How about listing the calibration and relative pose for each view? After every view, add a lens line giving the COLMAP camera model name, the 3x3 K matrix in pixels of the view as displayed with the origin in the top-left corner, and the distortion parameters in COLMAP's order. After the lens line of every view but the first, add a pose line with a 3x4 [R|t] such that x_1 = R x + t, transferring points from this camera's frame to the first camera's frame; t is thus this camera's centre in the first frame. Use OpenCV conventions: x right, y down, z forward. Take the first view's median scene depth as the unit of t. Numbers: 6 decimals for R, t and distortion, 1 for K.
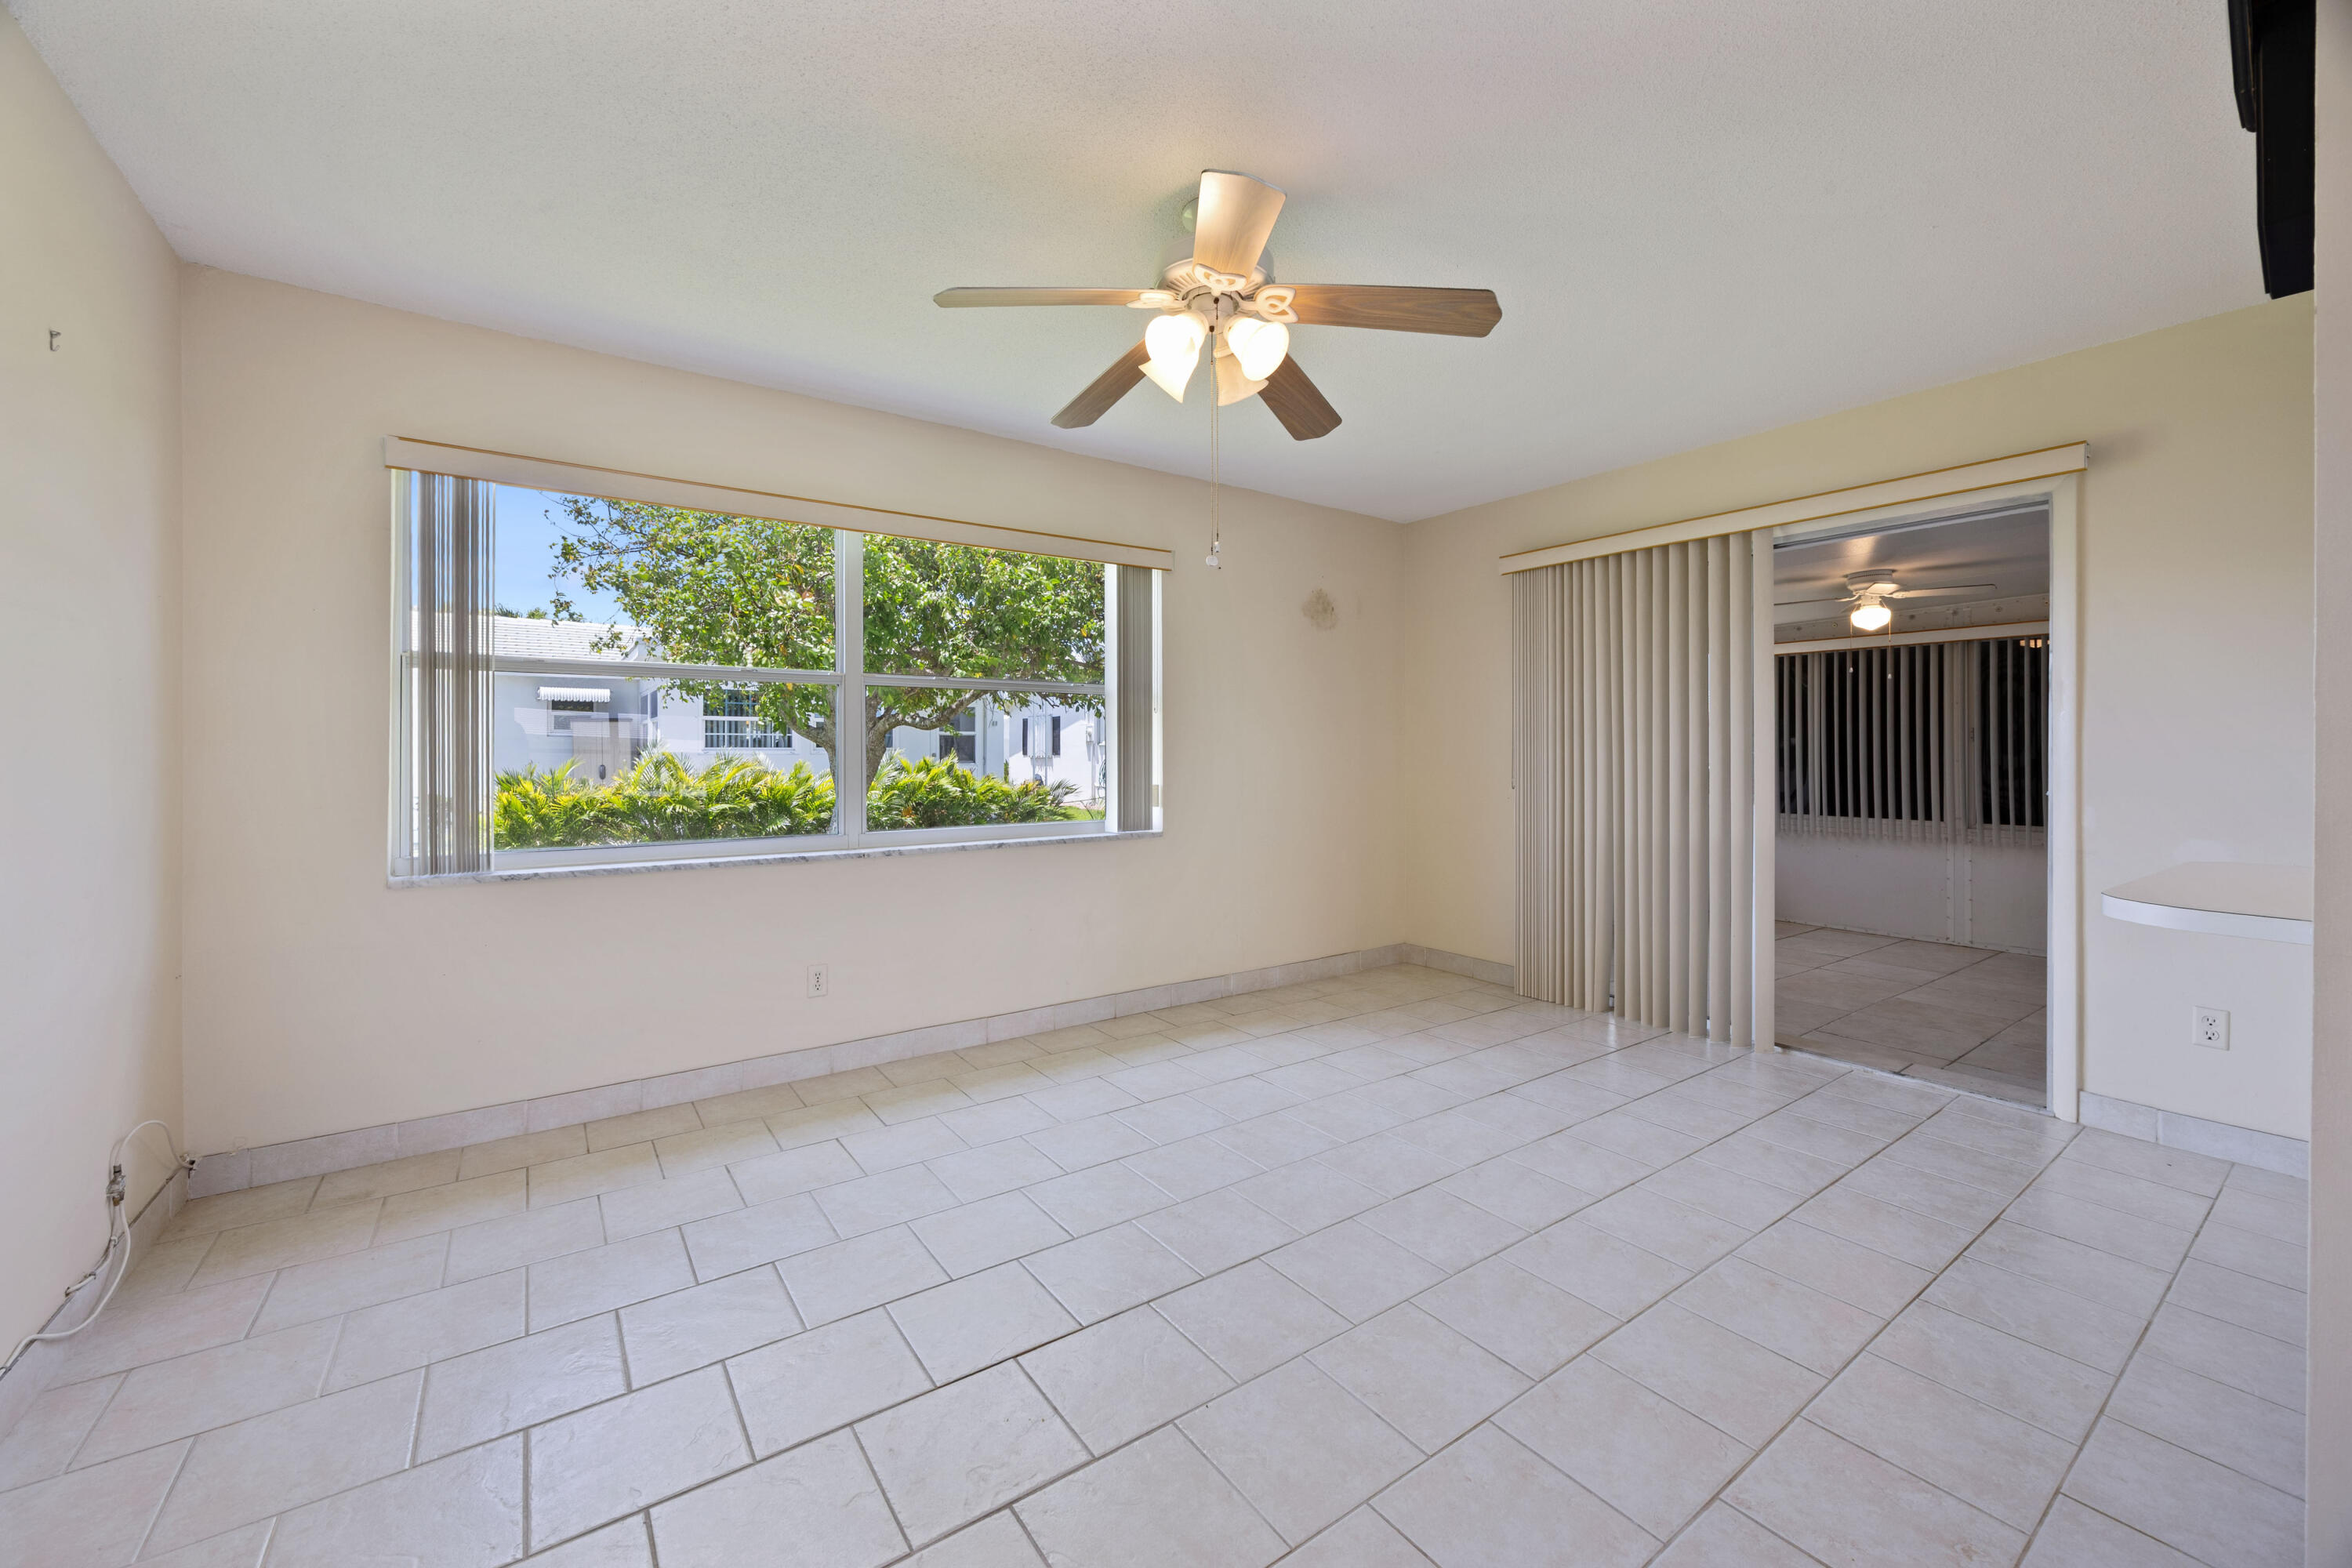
lens RADIAL K [[914.8, 0, 1167.9], [0, 914.8, 743.0], [0, 0, 1]] dist [-0.010031, 0.000291]
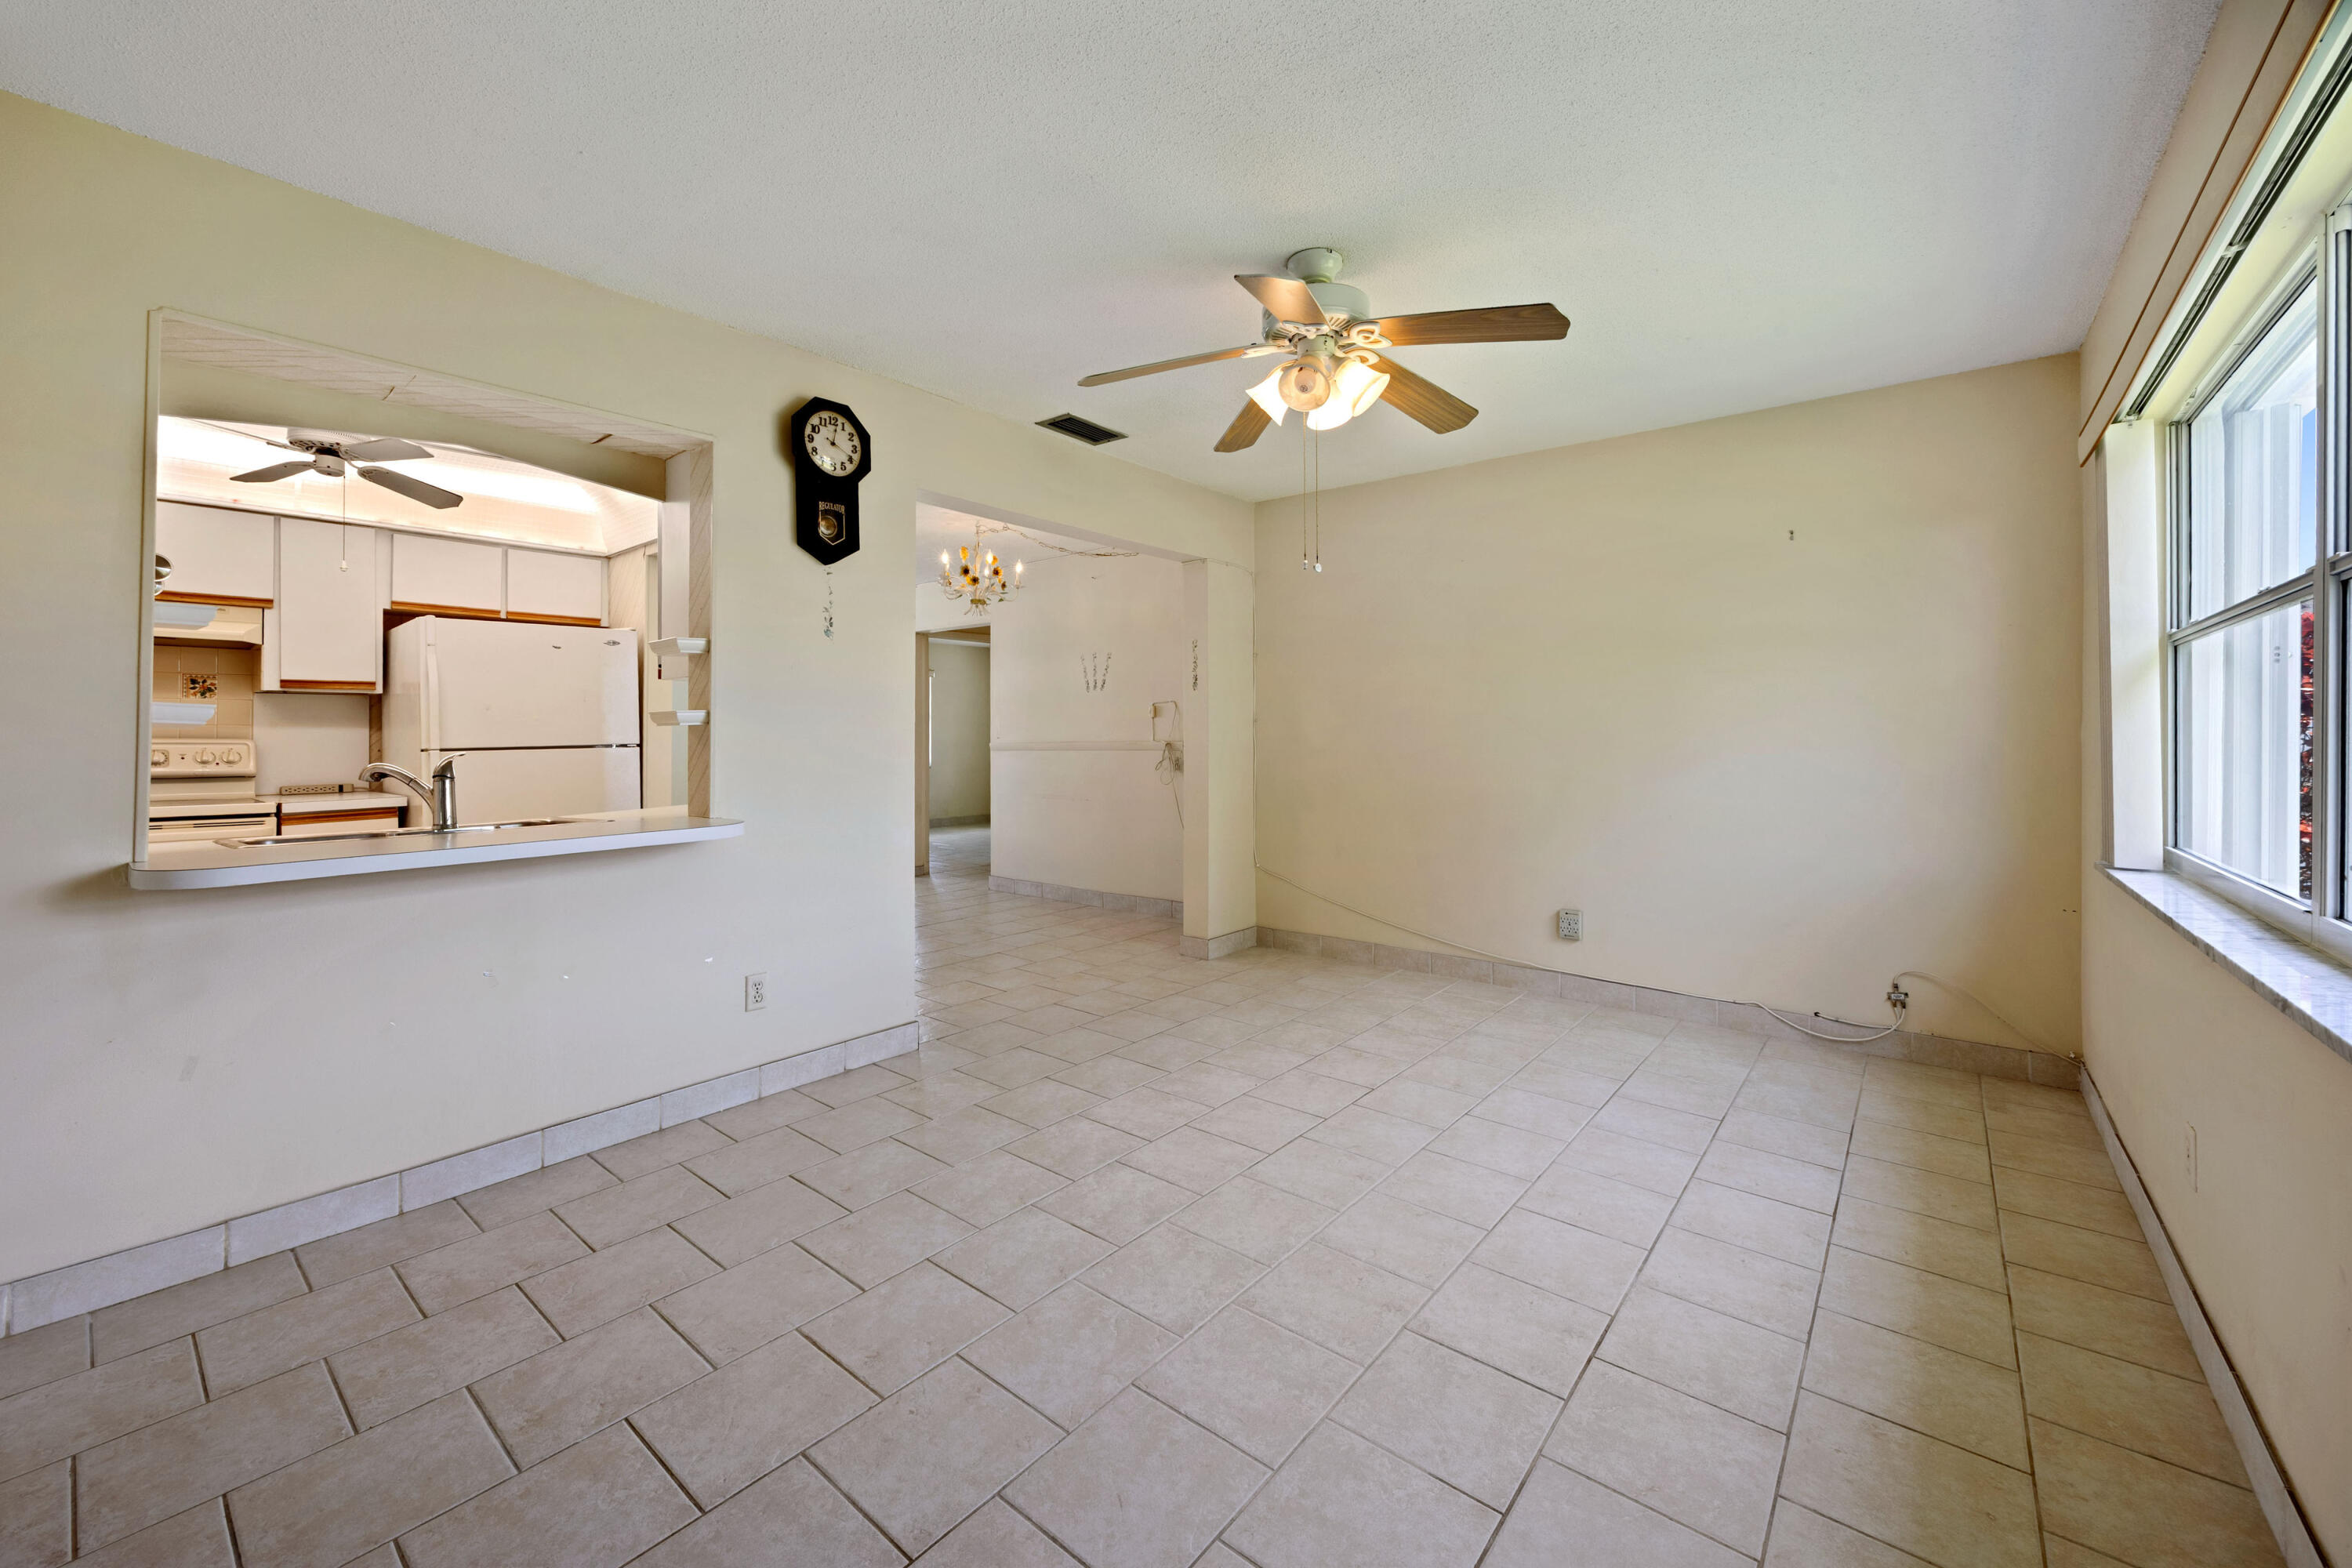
lens RADIAL K [[914.8, 0, 1167.9], [0, 914.8, 743.0], [0, 0, 1]] dist [-0.010031, 0.000291]
pose [[-0.966437, 0.000400, -0.256904, 0.390845], [0.000849, 0.999998, -0.001638, 0.014876], [0.256902, -0.001801, -0.966436, 1.542537]]
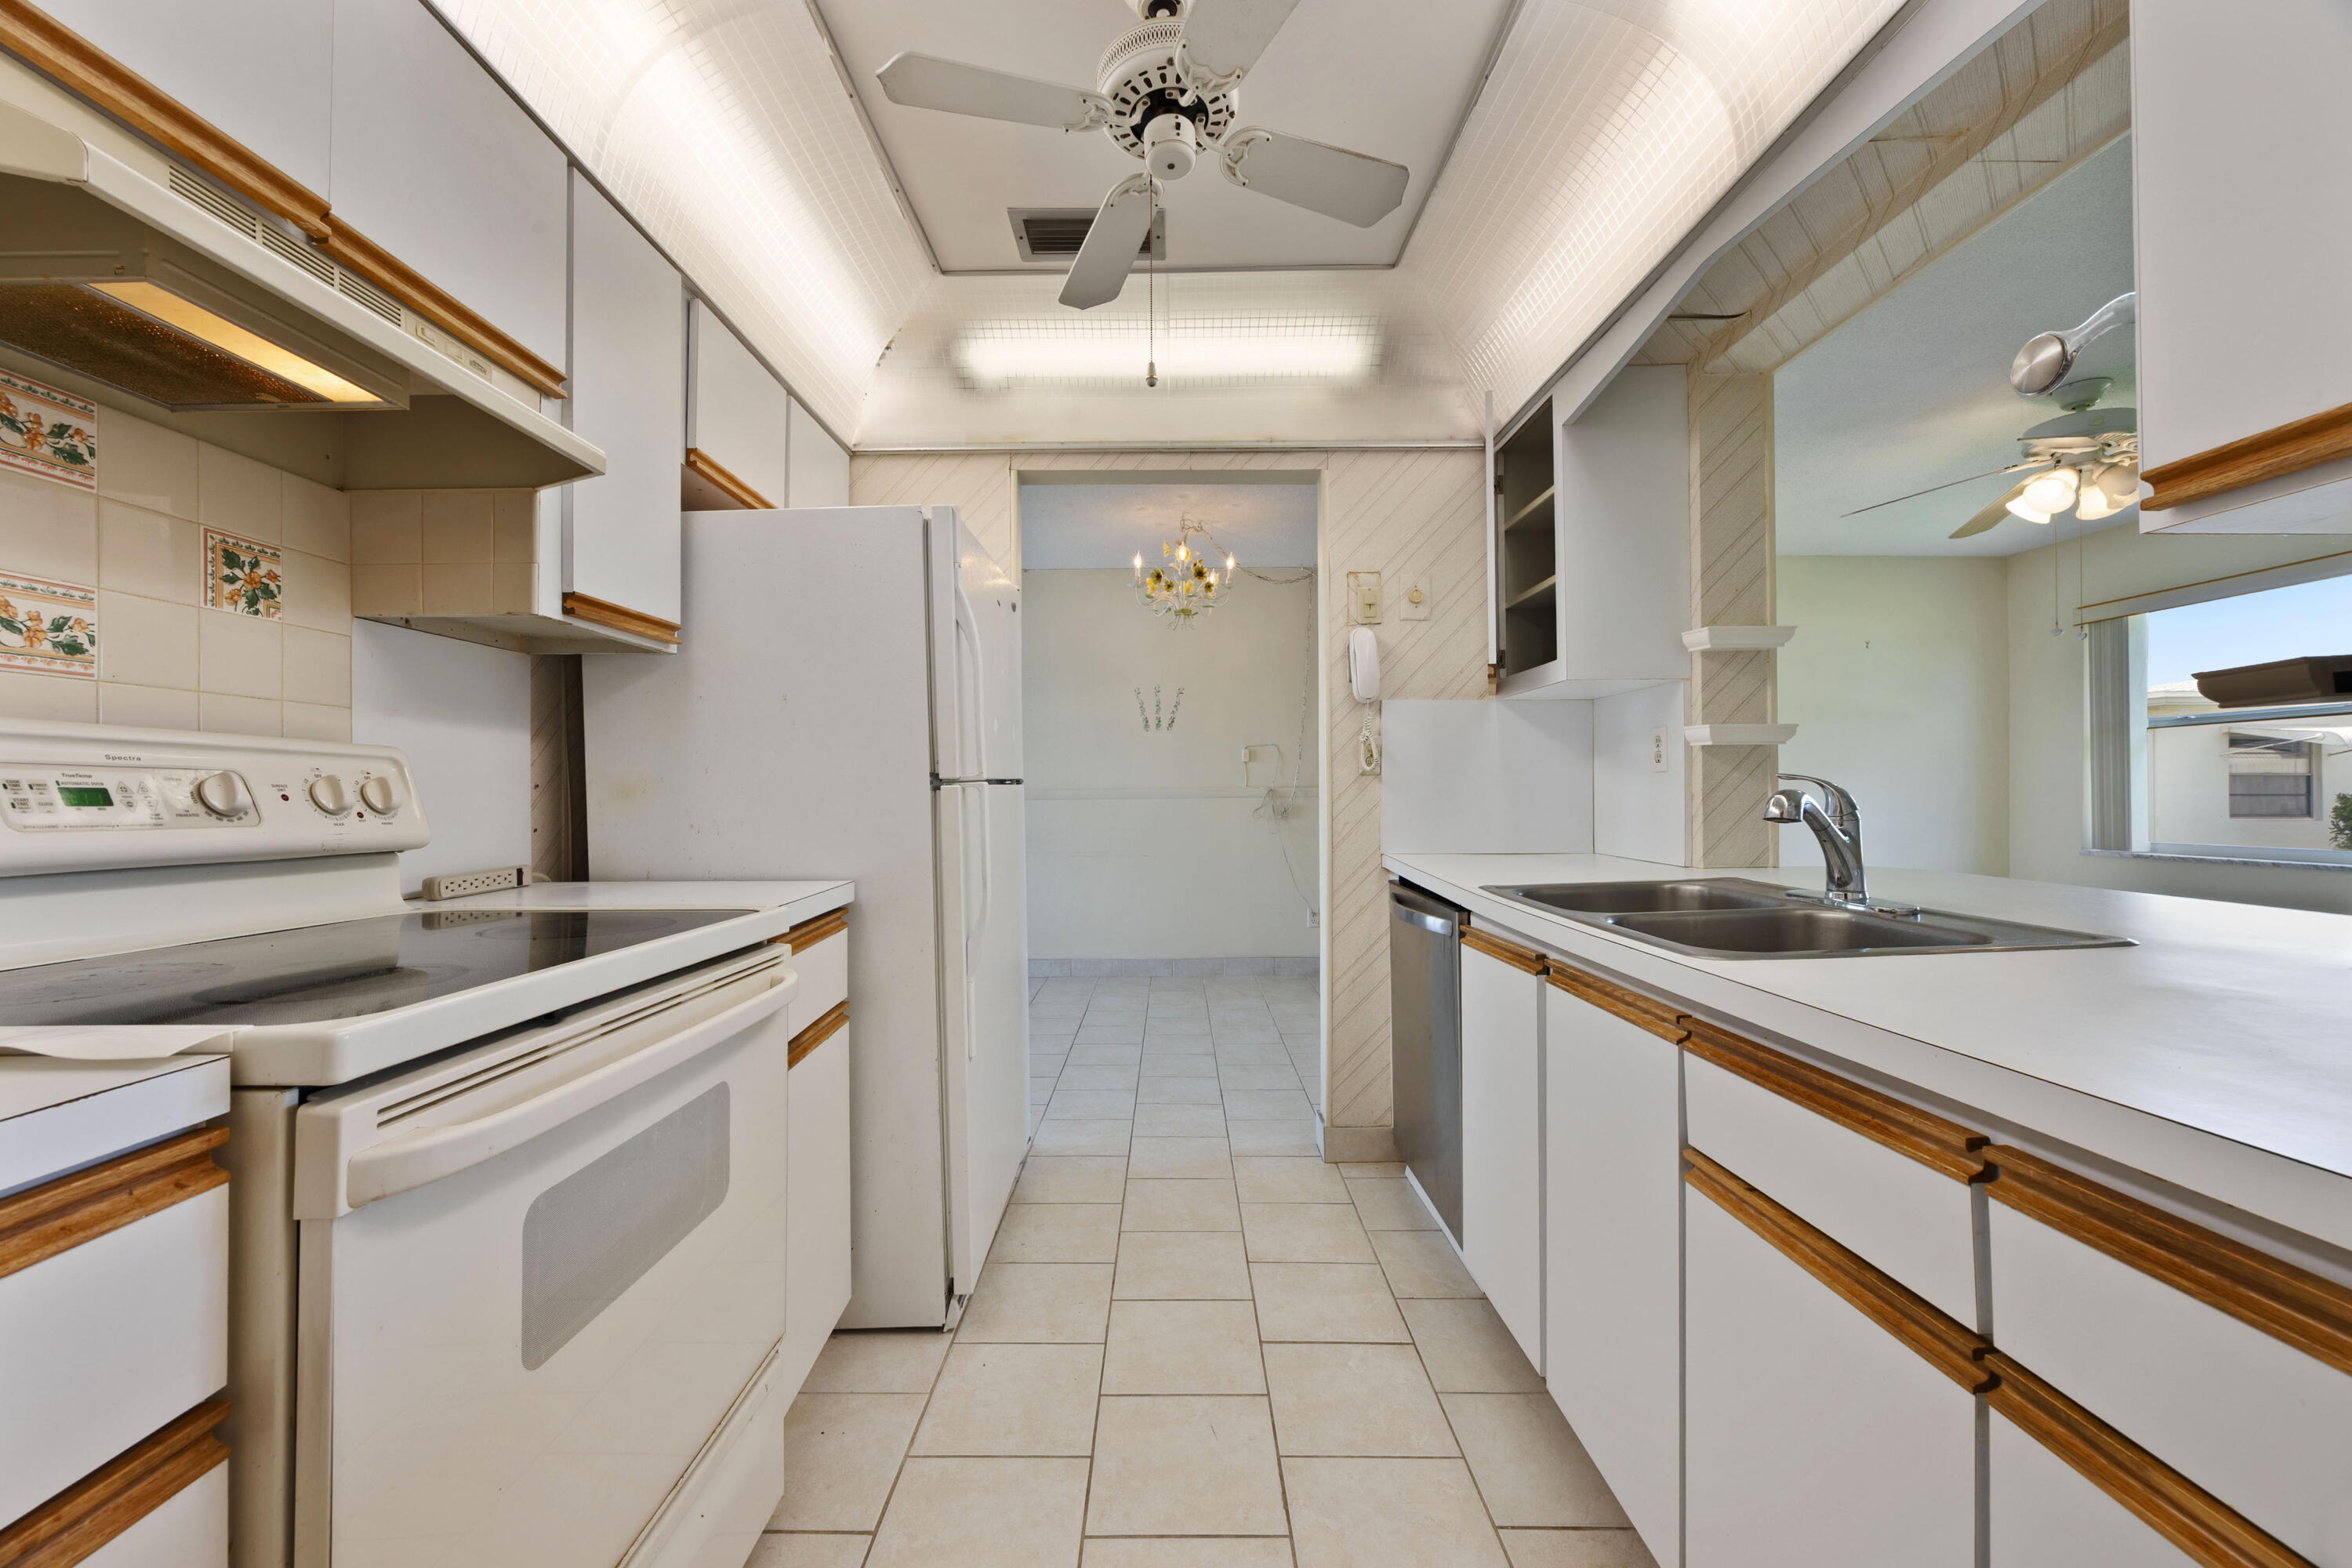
lens RADIAL K [[900.0, 0, 1157.9], [0, 900.0, 790.4], [0, 0, 1]] dist [-0.007371, 0.000072]
pose [[-0.586873, -0.006806, -0.809650, 1.516035], [0.007206, 0.999881, -0.013628, 0.038169], [0.809647, -0.013832, -0.586754, 0.484158]]
